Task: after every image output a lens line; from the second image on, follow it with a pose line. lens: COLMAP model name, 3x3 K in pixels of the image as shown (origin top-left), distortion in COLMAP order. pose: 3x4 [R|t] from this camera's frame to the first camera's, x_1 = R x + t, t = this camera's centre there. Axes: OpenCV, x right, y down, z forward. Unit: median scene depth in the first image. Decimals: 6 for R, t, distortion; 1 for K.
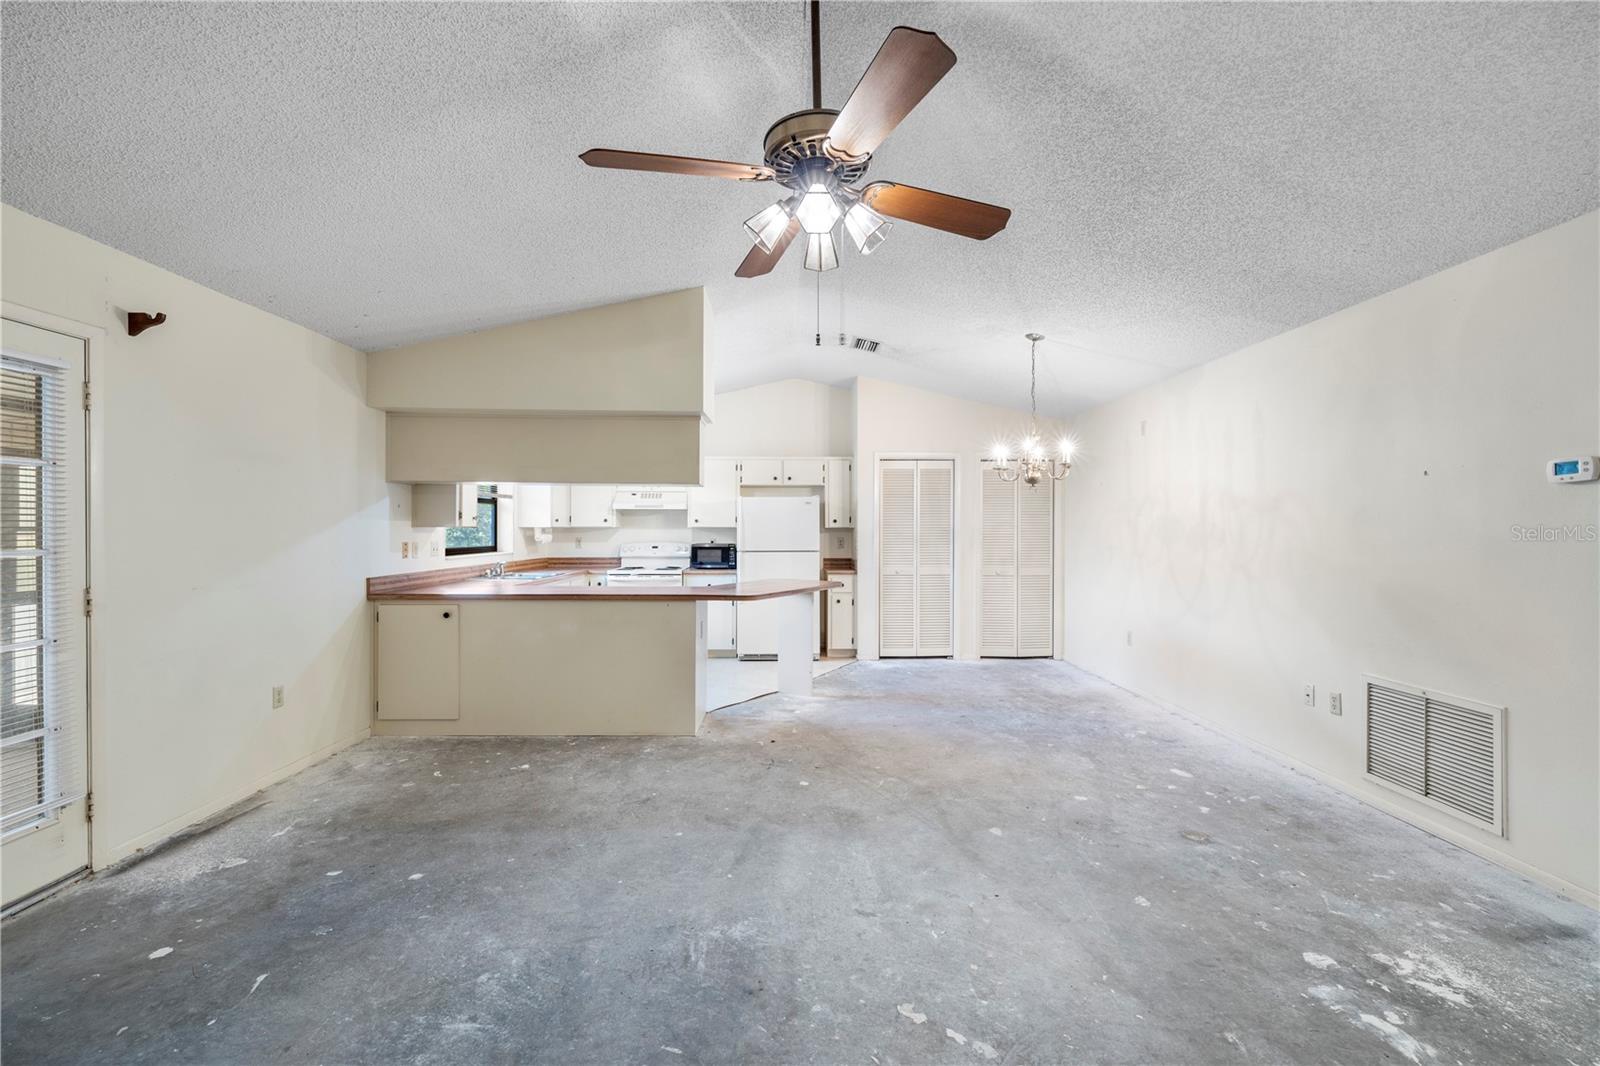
lens RADIAL K [[675.5, 0, 796.1], [0, 675.5, 532.5], [0, 0, 1]] dist [0.000692, 0.000111]
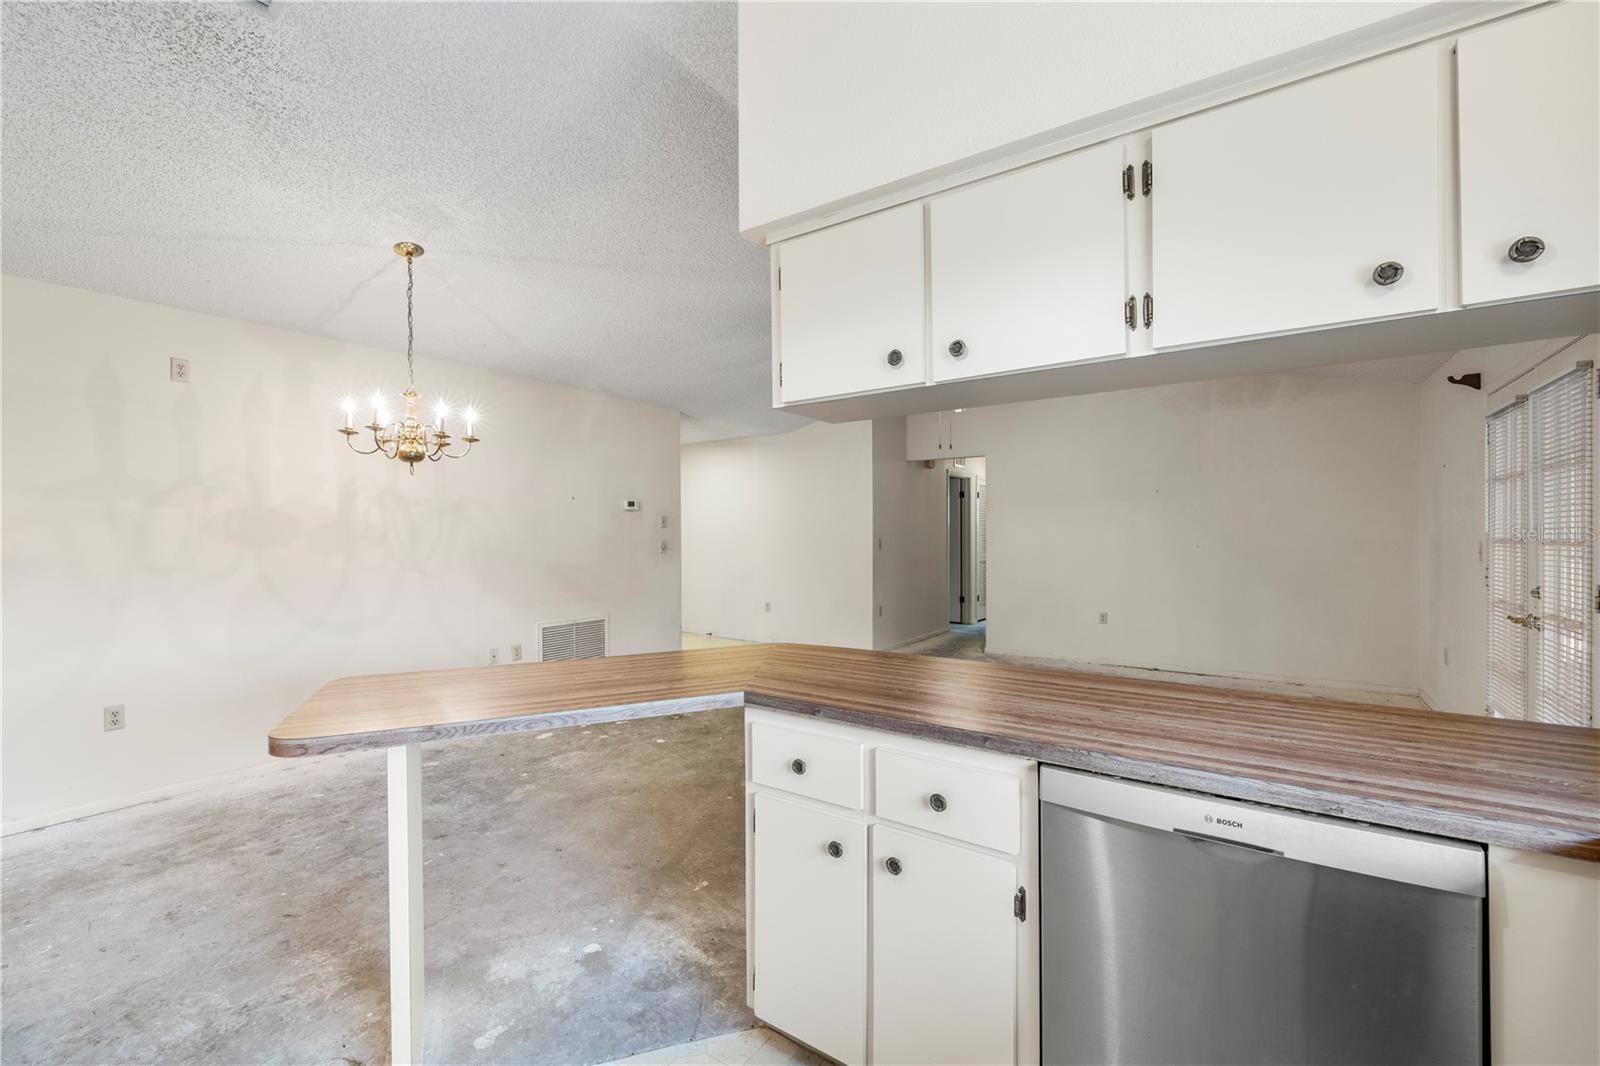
lens RADIAL K [[675.5, 0, 791.3], [0, 675.5, 539.0], [0, 0, 1]] dist [0.000692, 0.000111]
pose [[-0.808361, -0.004385, 0.588671, -0.408796], [0.004945, 0.999886, 0.014238, -0.001288], [-0.588667, 0.014421, -0.808247, 1.470284]]
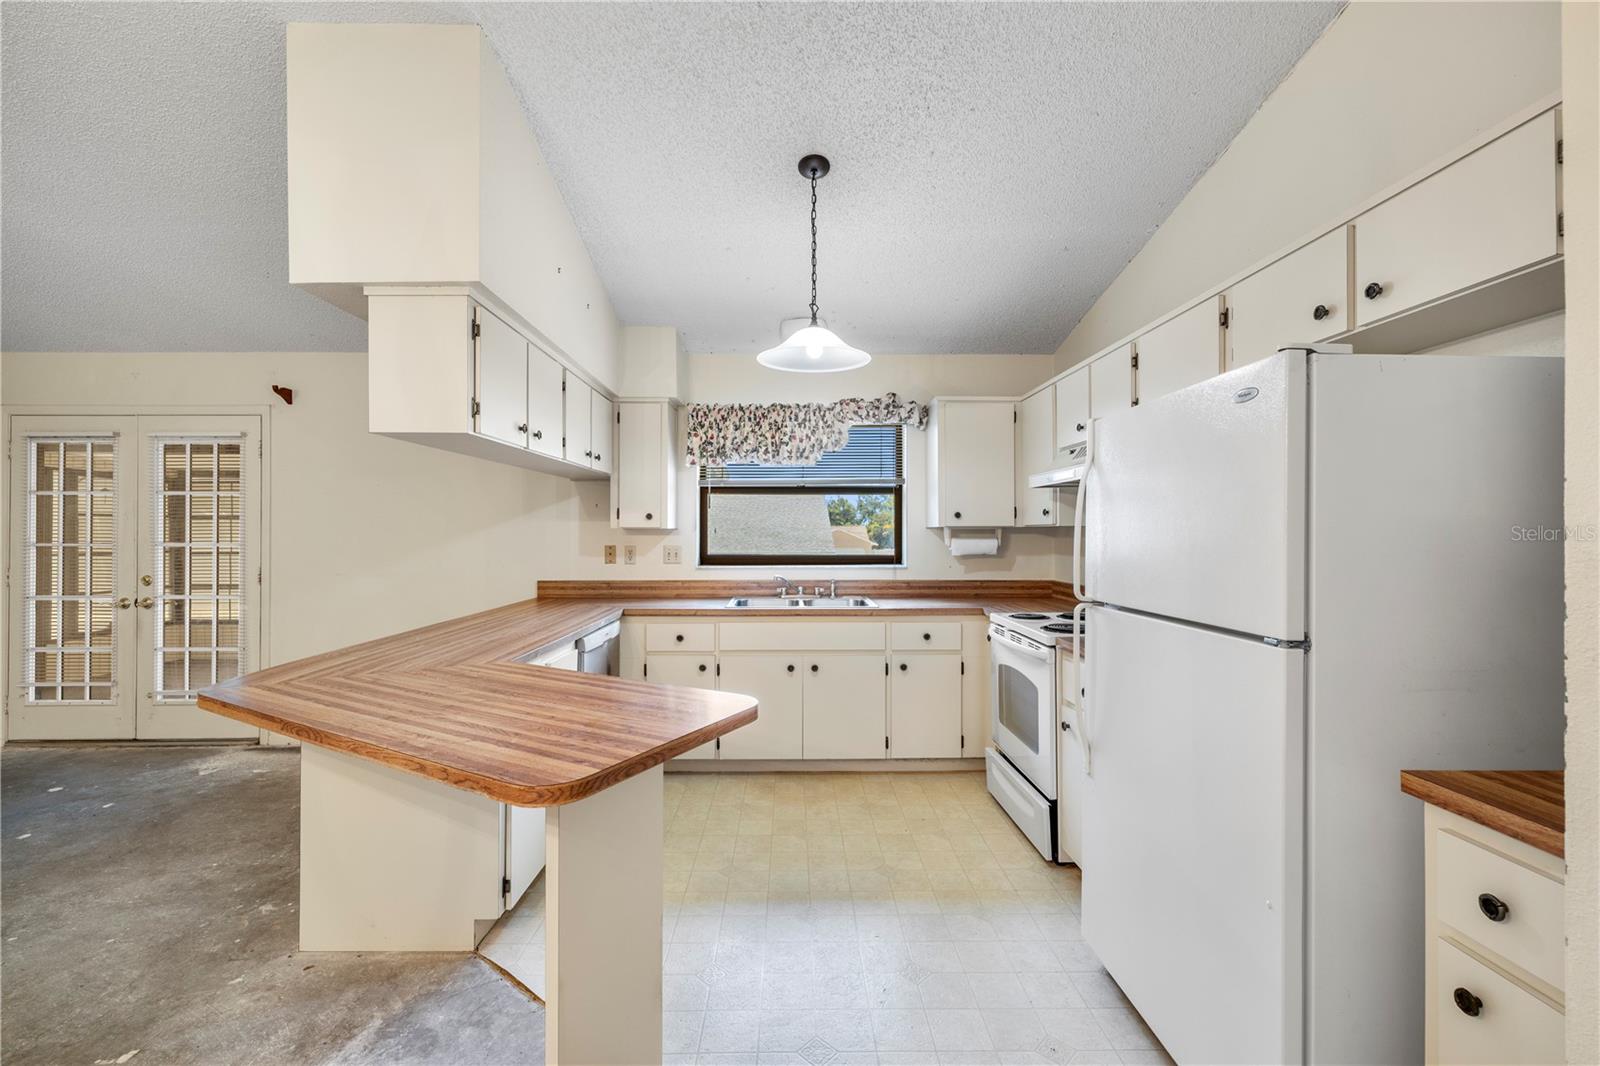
lens RADIAL K [[675.5, 0, 798.8], [0, 675.5, 527.9], [0, 0, 1]] dist [0.000692, 0.000111]
pose [[0.000807, -0.006438, -0.999979, 0.348836], [-0.003477, 0.999973, -0.006440, -0.003882], [0.999994, 0.003482, 0.000785, 1.384999]]
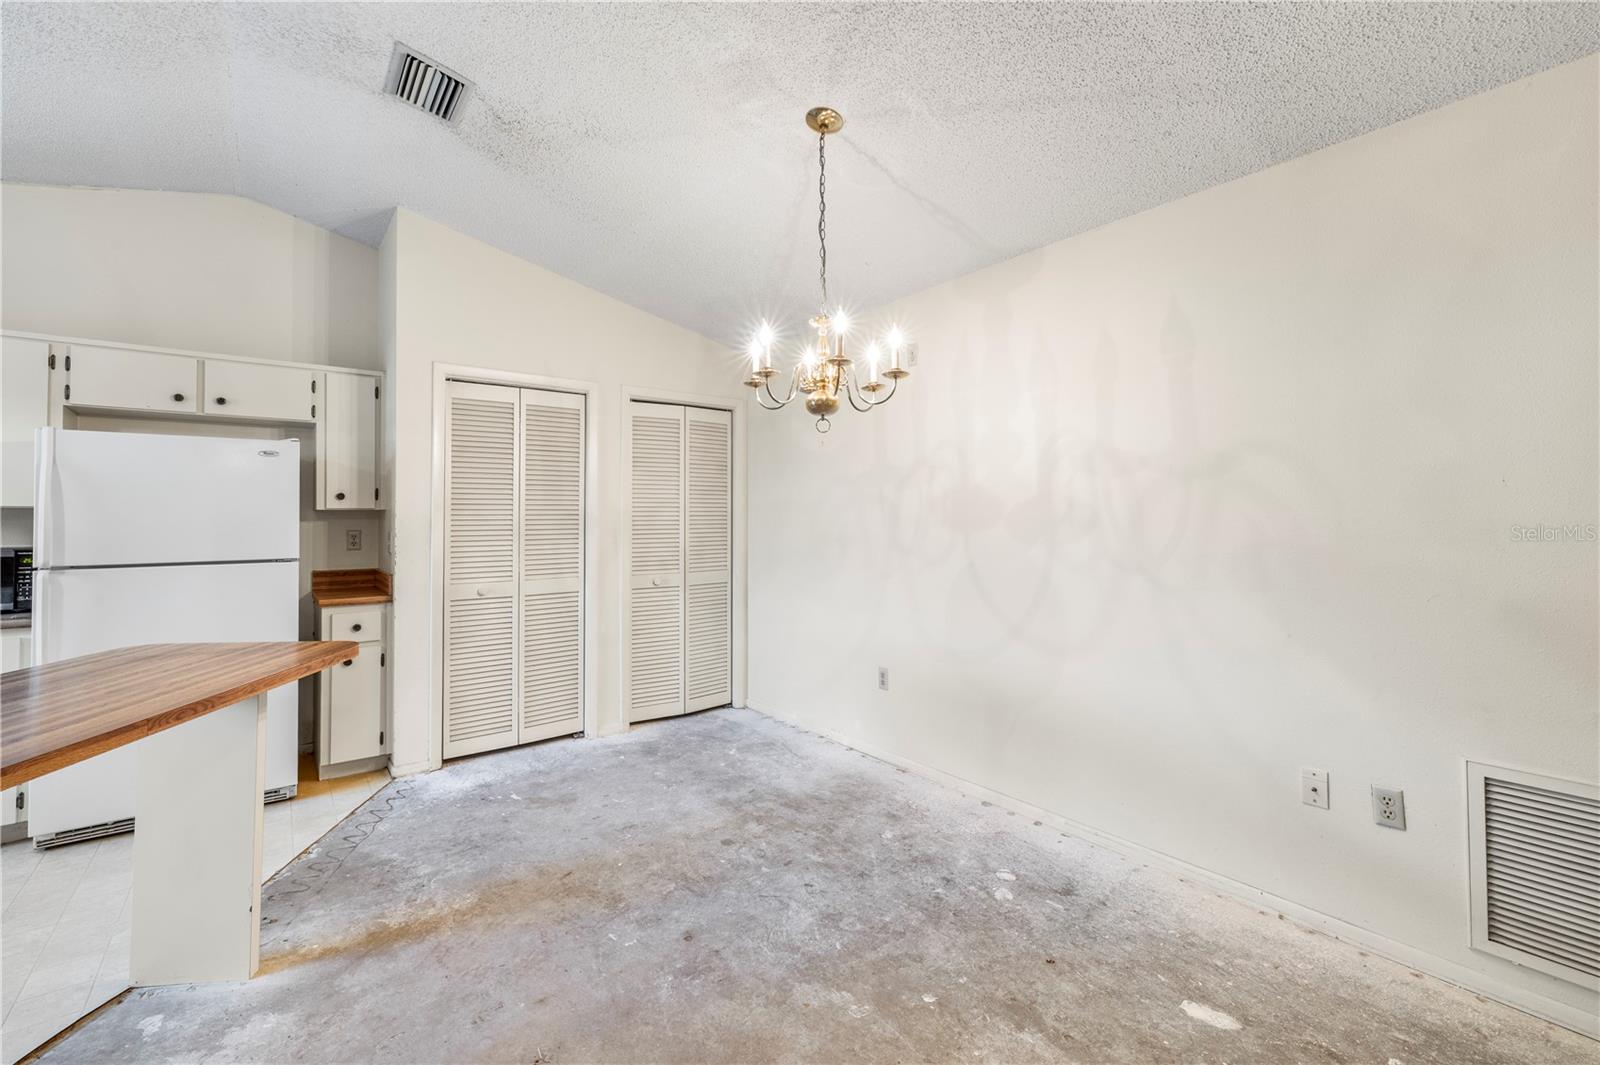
lens RADIAL K [[675.5, 0, 798.9], [0, 675.5, 510.1], [0, 0, 1]] dist [0.000692, 0.000111]
pose [[0.797084, 0.006275, 0.603836, 0.044630], [0.006050, 0.999813, -0.018376, 0.007301], [-0.603838, 0.018301, 0.796897, 0.684365]]
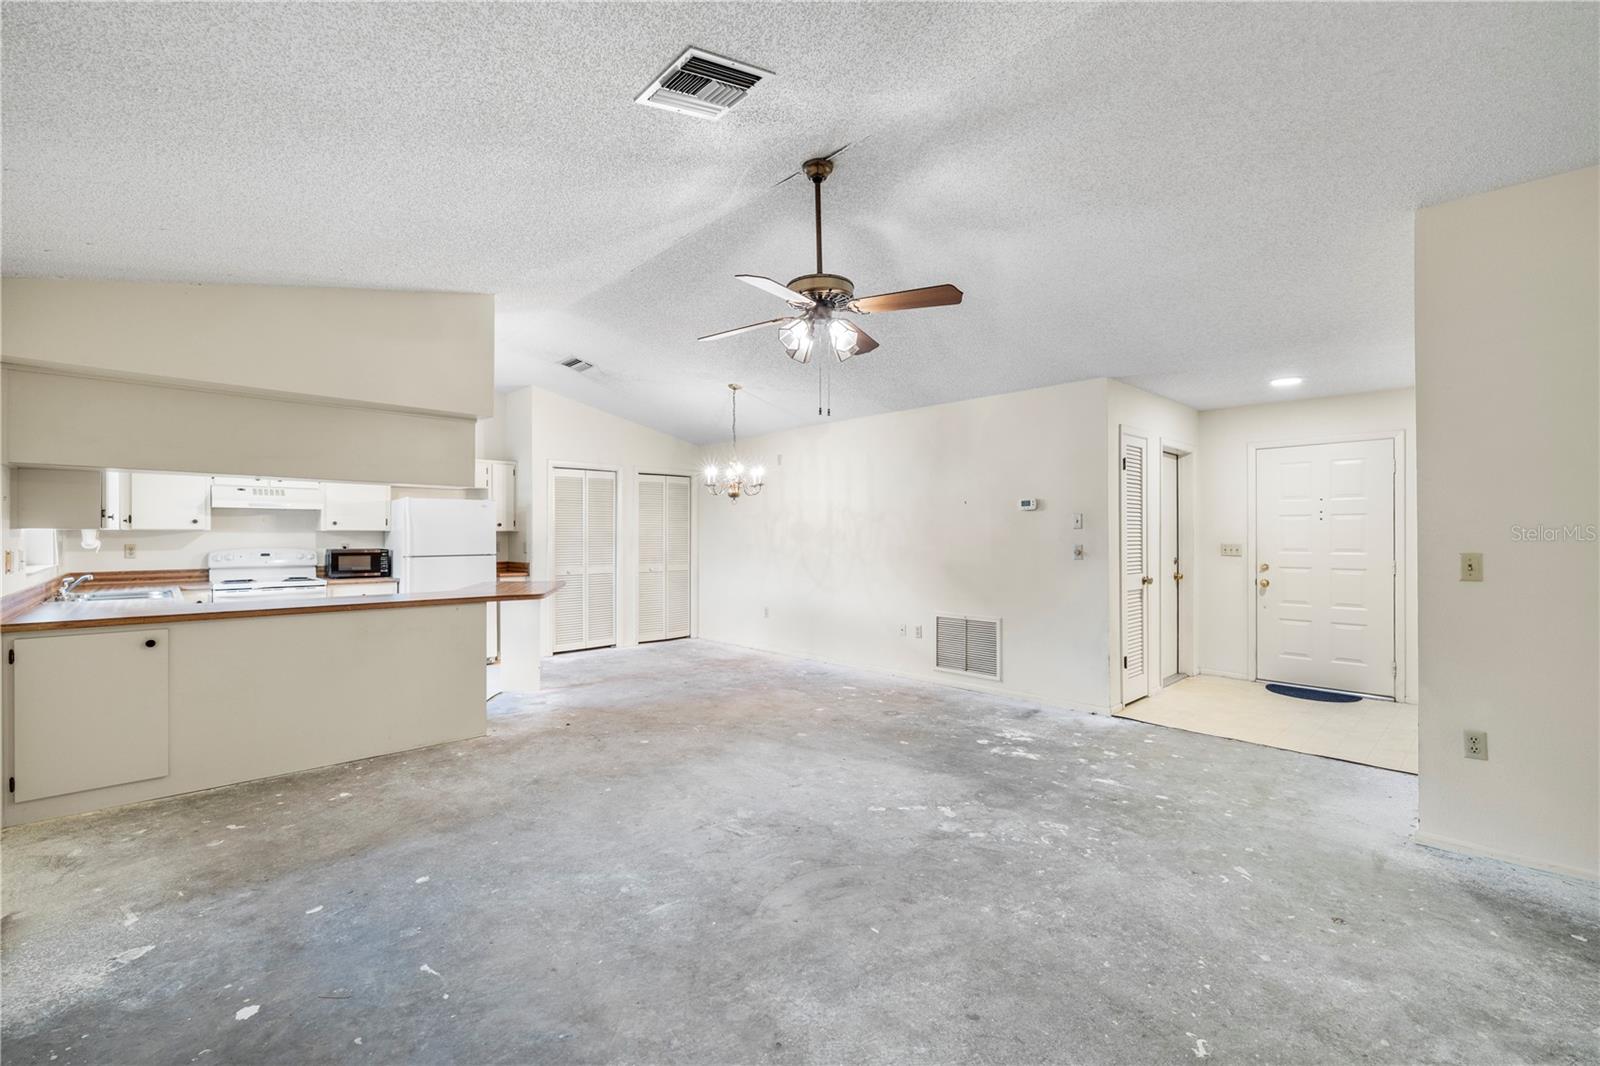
lens RADIAL K [[675.5, 0, 795.0], [0, 675.5, 534.7], [0, 0, 1]] dist [0.000692, 0.000111]
pose [[0.739843, -0.001902, 0.672777, -0.496302], [0.004858, 0.999985, -0.002515, 0.004610], [-0.672762, 0.005129, 0.739841, -0.063056]]
